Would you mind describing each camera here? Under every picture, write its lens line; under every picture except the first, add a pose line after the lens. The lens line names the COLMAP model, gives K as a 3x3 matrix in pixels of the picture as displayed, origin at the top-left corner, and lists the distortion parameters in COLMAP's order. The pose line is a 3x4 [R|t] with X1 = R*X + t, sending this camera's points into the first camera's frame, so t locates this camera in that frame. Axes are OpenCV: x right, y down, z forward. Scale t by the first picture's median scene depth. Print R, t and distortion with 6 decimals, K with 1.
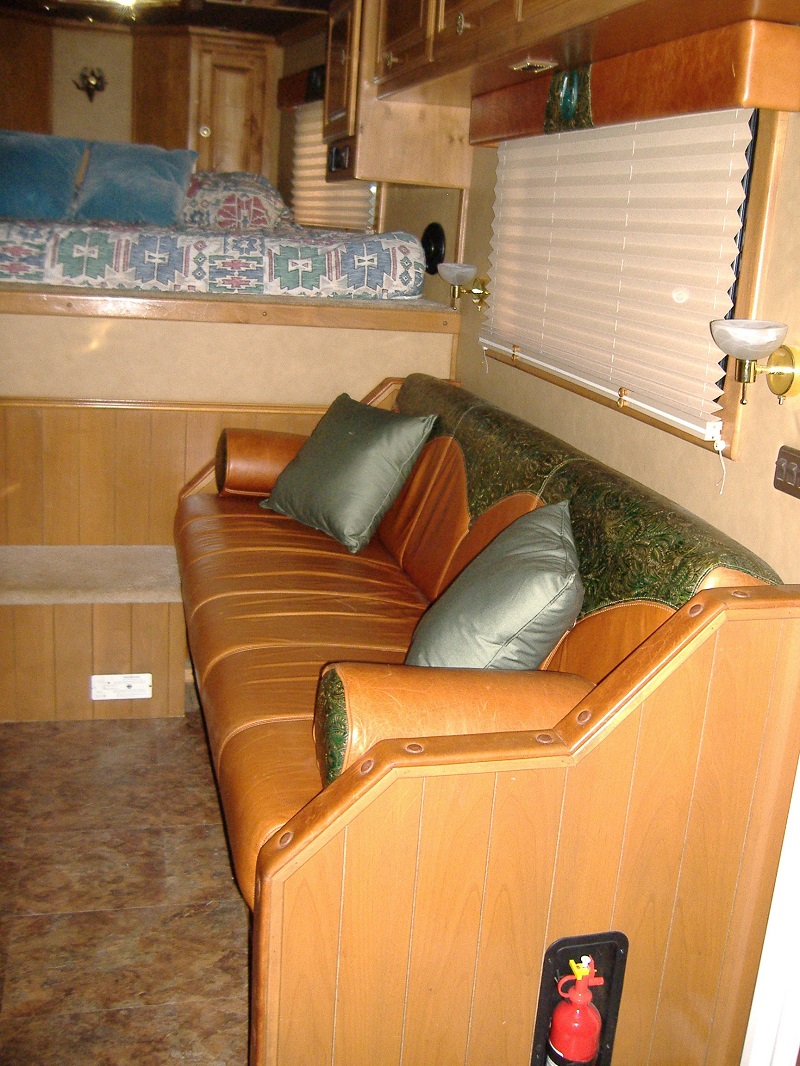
lens RADIAL K [[1129.2, 0, 404.8], [0, 1129.2, 534.7], [0, 0, 1]] dist [-0.081890, 0.000000]
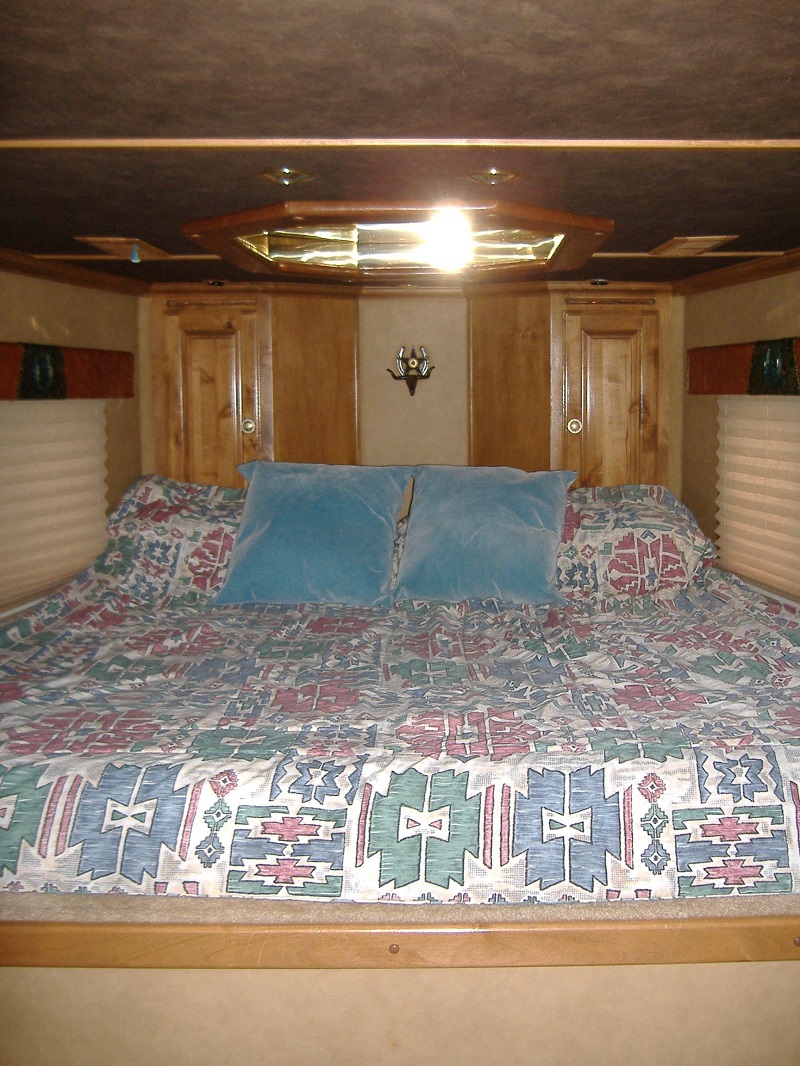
lens RADIAL K [[1129.2, 0, 397.4], [0, 1129.2, 531.5], [0, 0, 1]] dist [-0.081890, 0.000000]
pose [[0.961498, -0.044469, -0.271189, -0.113350], [0.002335, 0.988107, -0.153749, -0.218677], [0.274801, 0.147196, 0.950167, 0.364909]]
